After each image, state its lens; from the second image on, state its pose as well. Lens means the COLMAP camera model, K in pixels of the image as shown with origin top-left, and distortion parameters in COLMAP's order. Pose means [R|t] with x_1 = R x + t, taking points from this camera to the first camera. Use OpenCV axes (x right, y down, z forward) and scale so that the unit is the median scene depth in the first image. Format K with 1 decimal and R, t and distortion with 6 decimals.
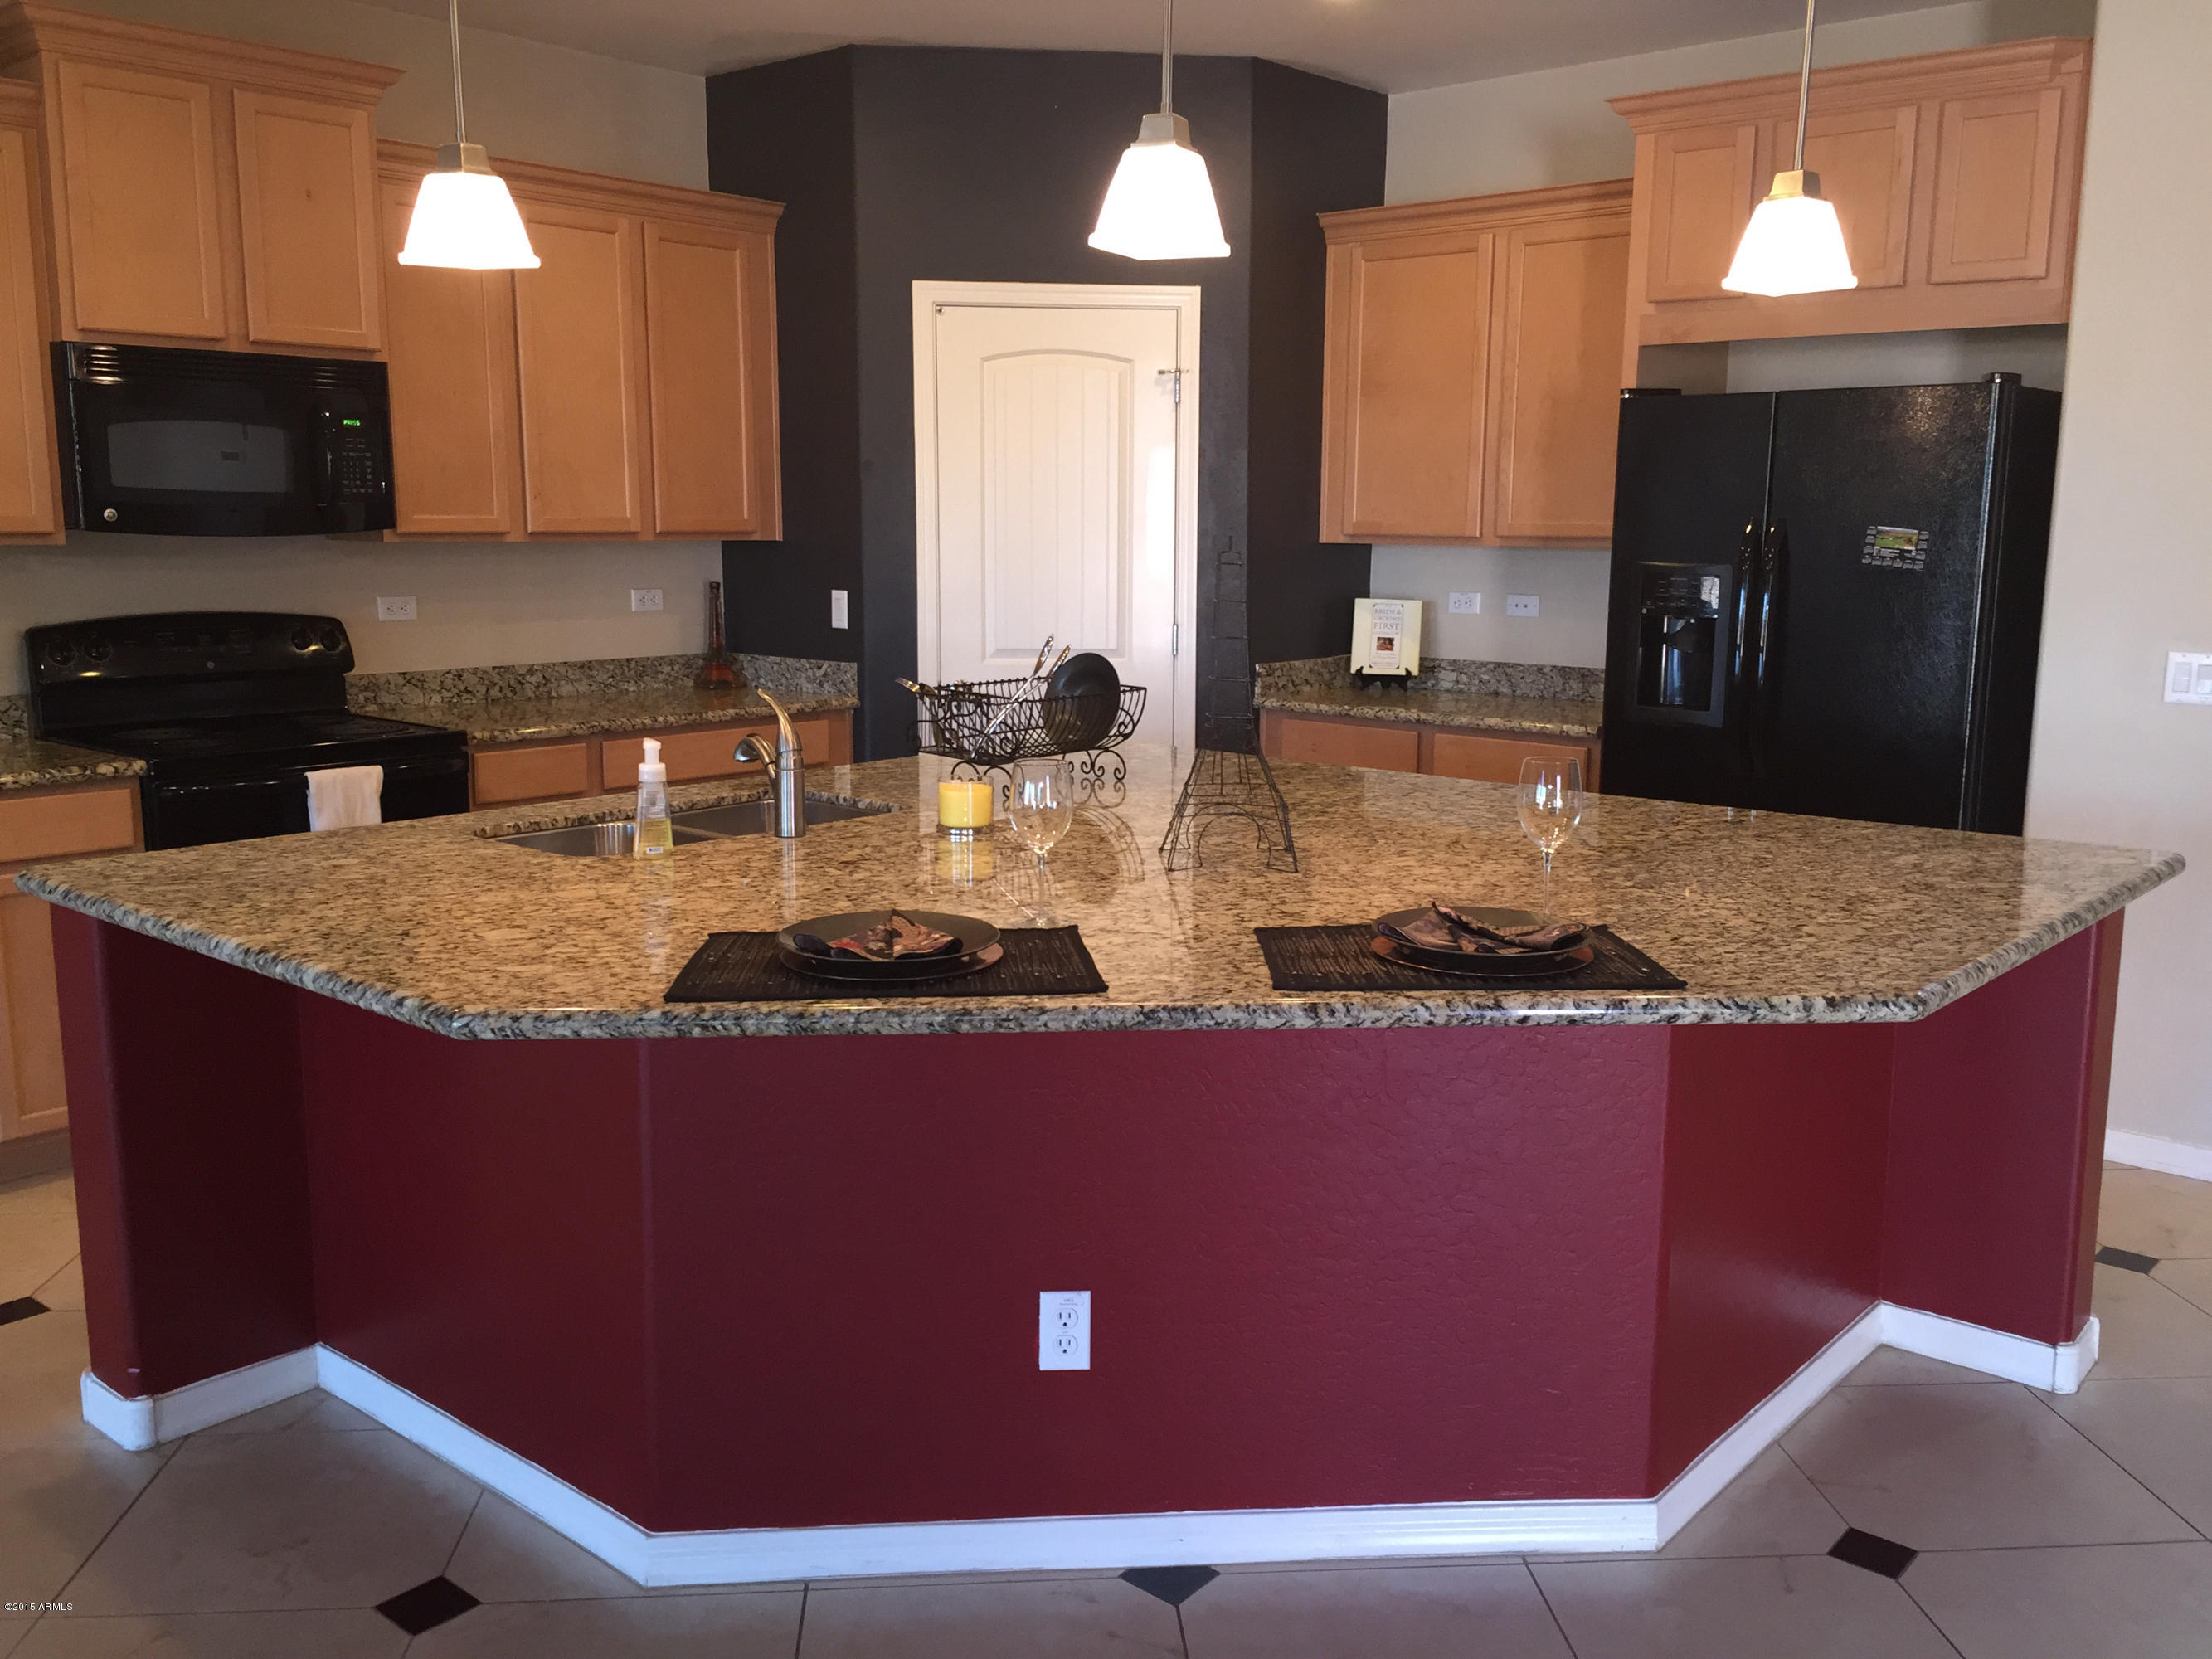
lens RADIAL K [[1884.3, 0, 1108.4], [0, 1884.3, 829.7], [0, 0, 1]] dist [0.062721, -0.079817]
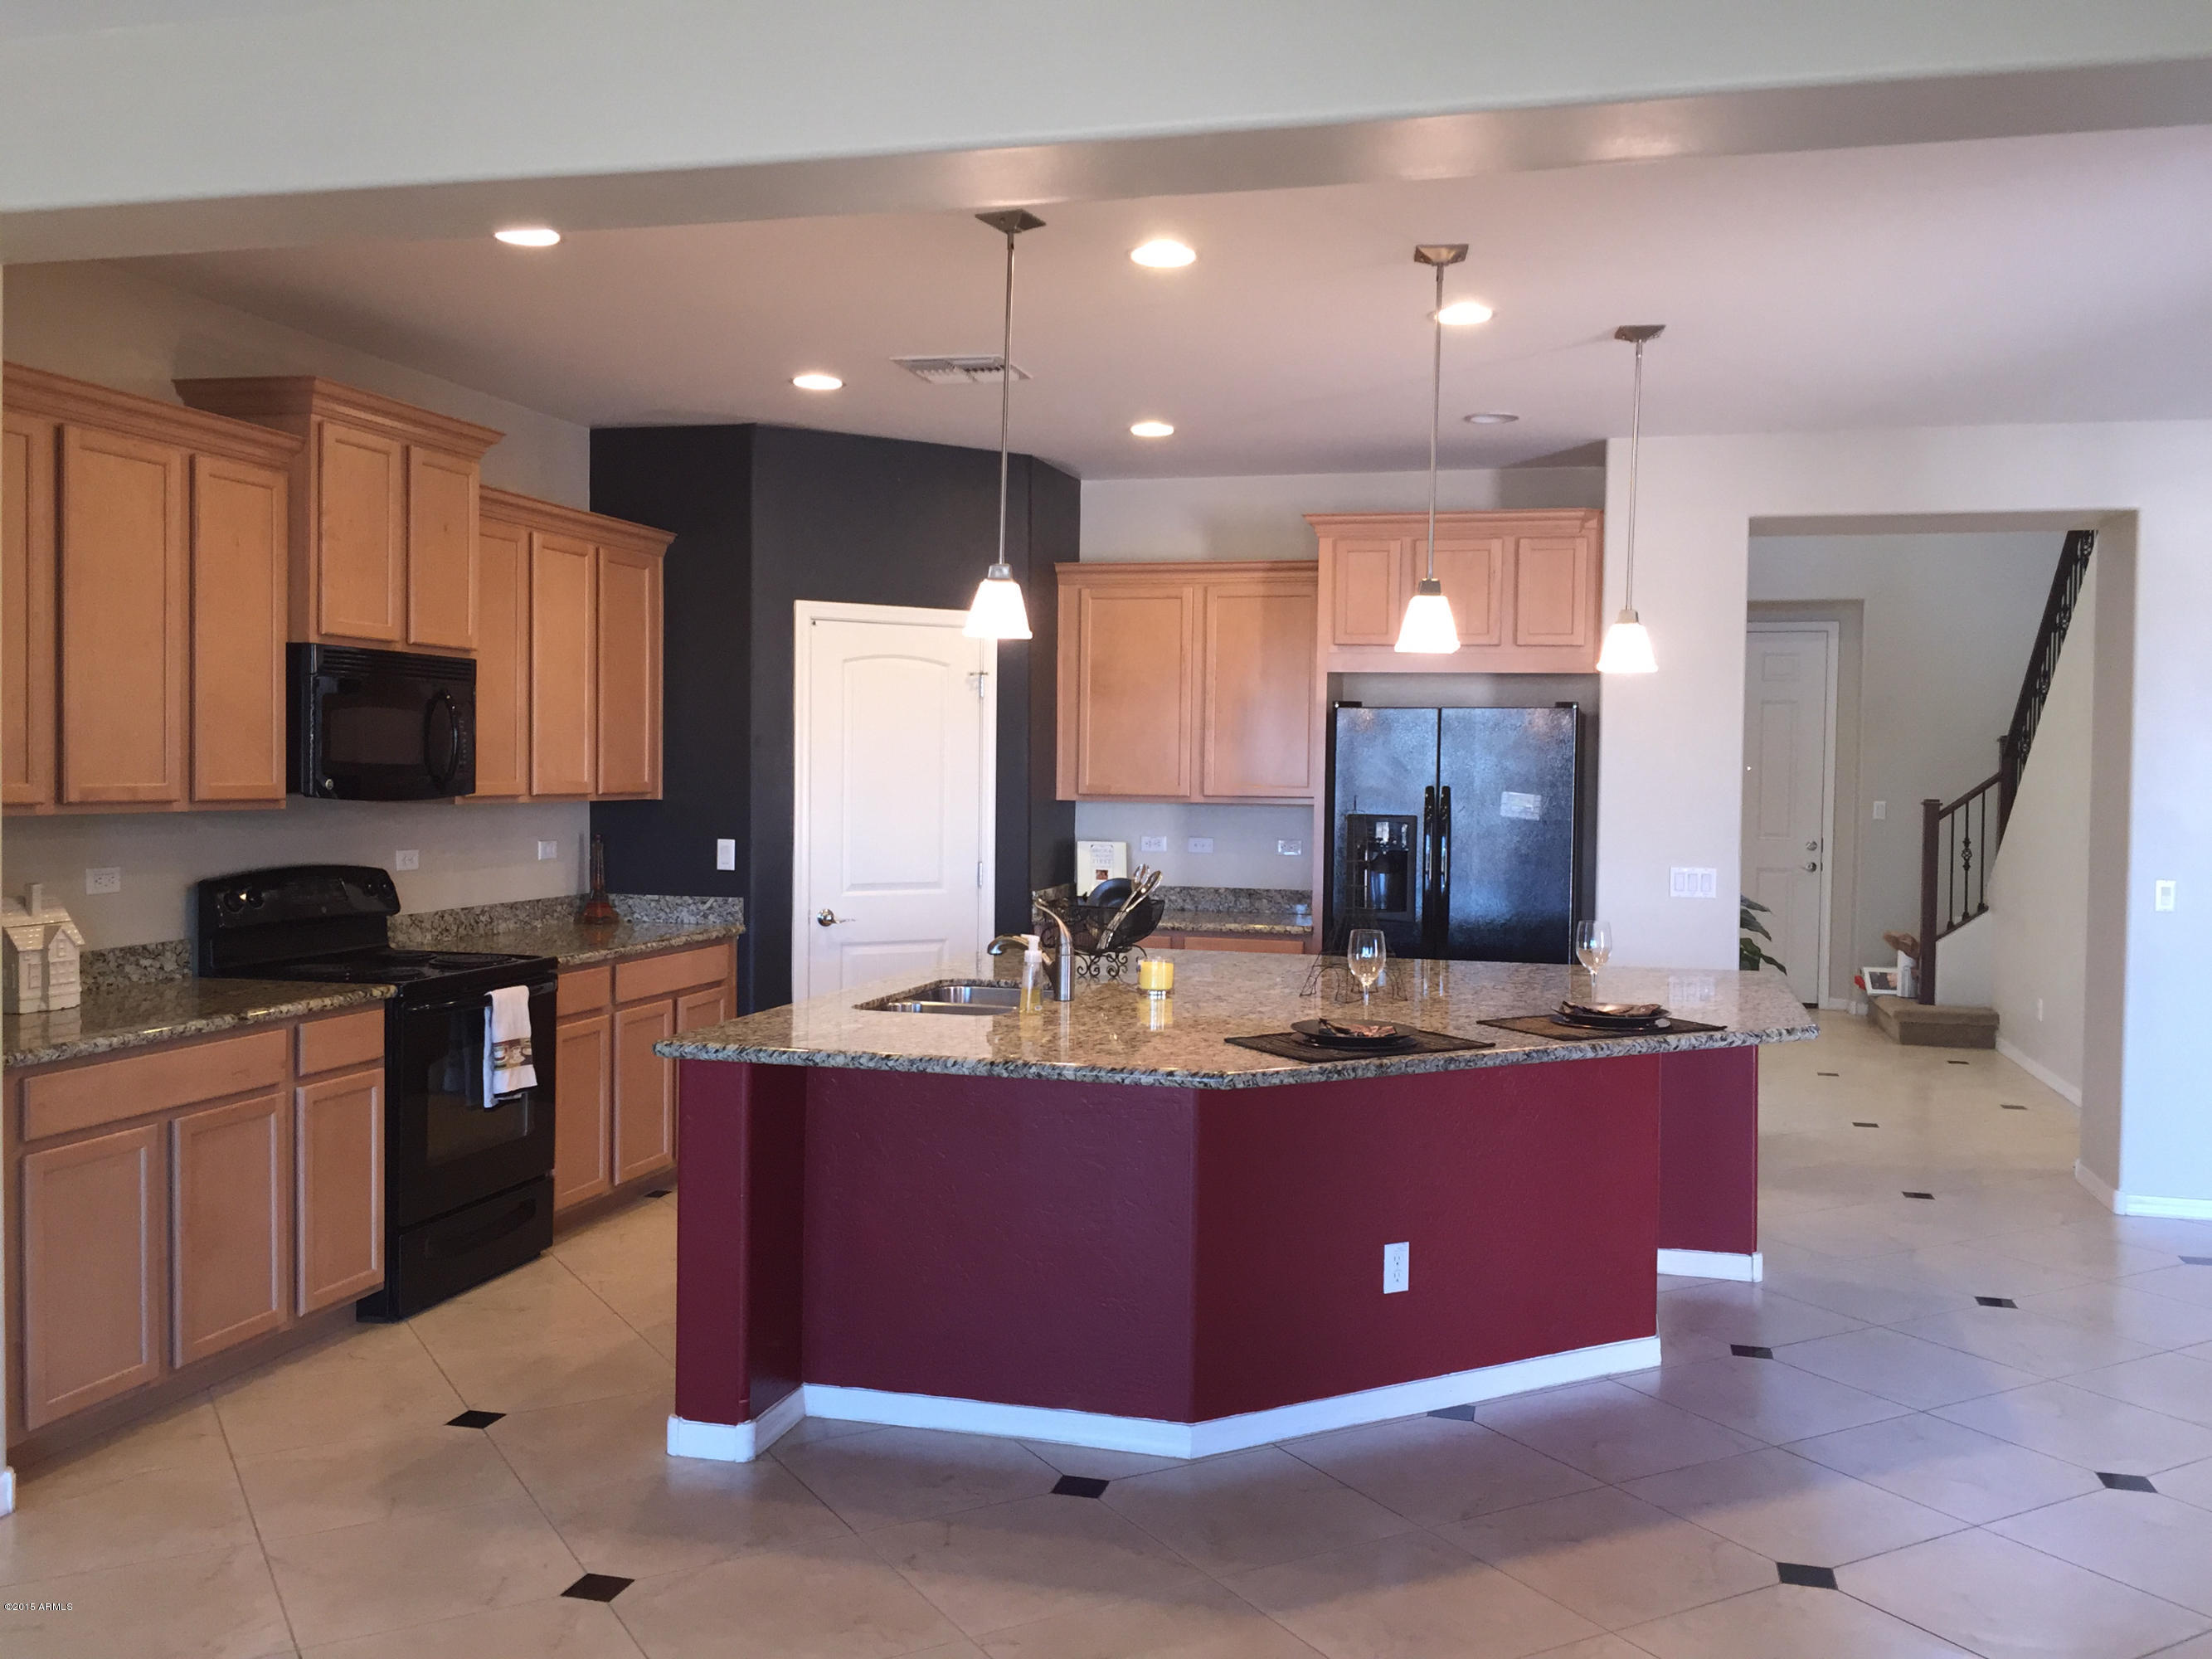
lens RADIAL K [[1884.3, 0, 1108.2], [0, 1884.3, 830.7], [0, 0, 1]] dist [0.062721, -0.079817]
pose [[0.899667, -0.009026, 0.436483, -0.534105], [0.065413, 0.991287, -0.114328, 0.028984], [-0.431648, 0.131408, 0.892419, -0.243423]]
